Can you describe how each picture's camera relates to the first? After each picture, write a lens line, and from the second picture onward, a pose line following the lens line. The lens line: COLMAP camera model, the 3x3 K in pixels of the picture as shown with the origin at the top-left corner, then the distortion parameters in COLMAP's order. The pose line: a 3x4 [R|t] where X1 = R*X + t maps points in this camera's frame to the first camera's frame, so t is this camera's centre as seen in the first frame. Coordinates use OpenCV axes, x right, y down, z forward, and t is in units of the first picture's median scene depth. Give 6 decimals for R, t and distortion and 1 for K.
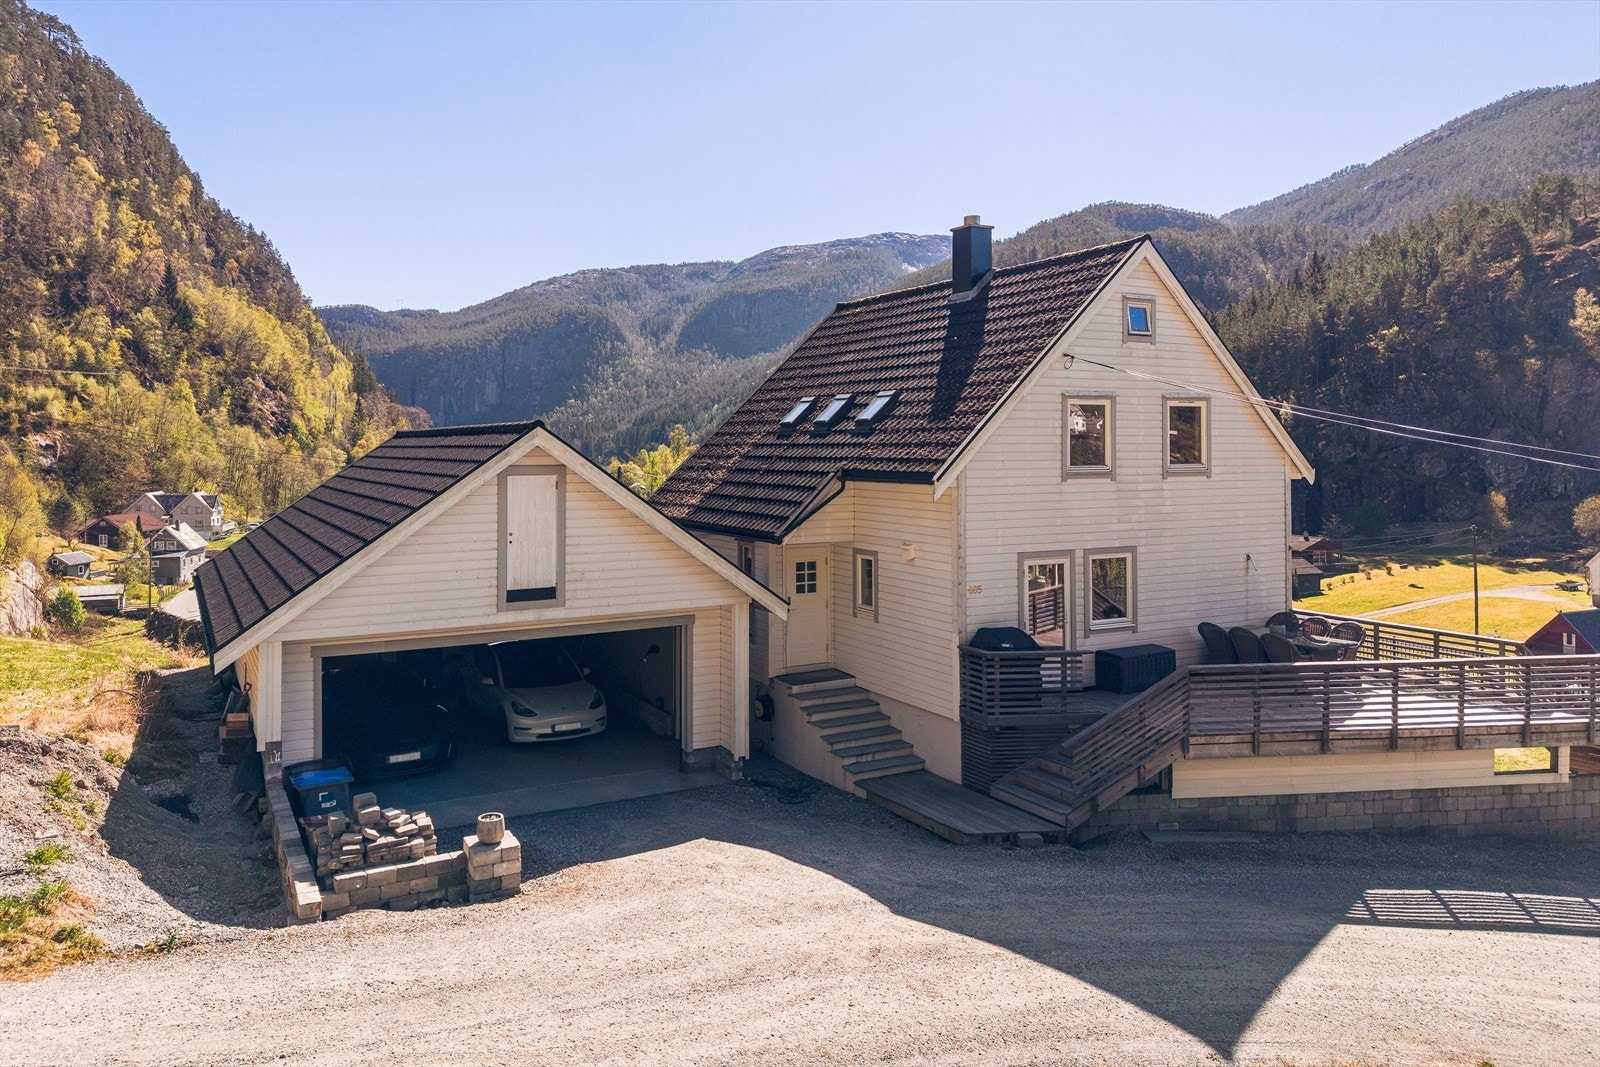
lens RADIAL K [[1124.4, 0, 796.2], [0, 1124.4, 440.5], [0, 0, 1]] dist [0.035877, -0.056666]
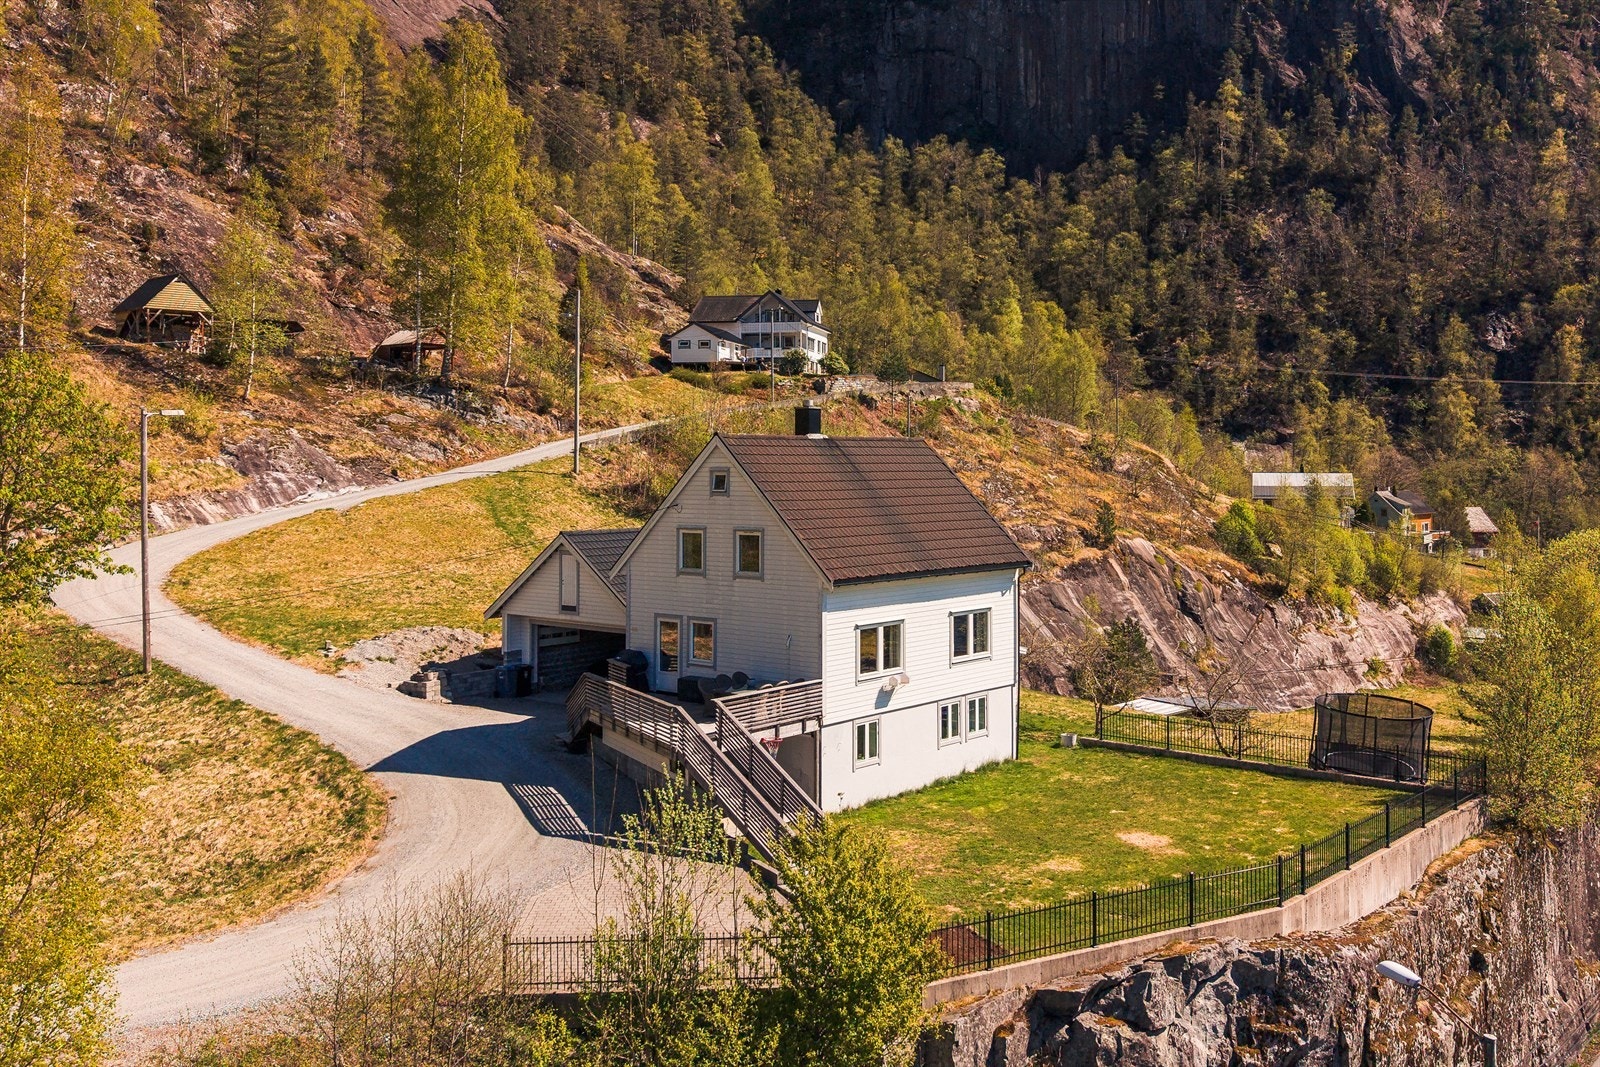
lens RADIAL K [[1476.7, 0, 878.9], [0, 1476.7, 455.4], [0, 0, 1]] dist [0.069776, -0.109052]
pose [[0.372439, 0.000160, -0.928057, 0.169592], [0.004650, 0.999987, 0.002038, -0.010608], [0.928045, -0.005075, 0.372433, 0.028749]]
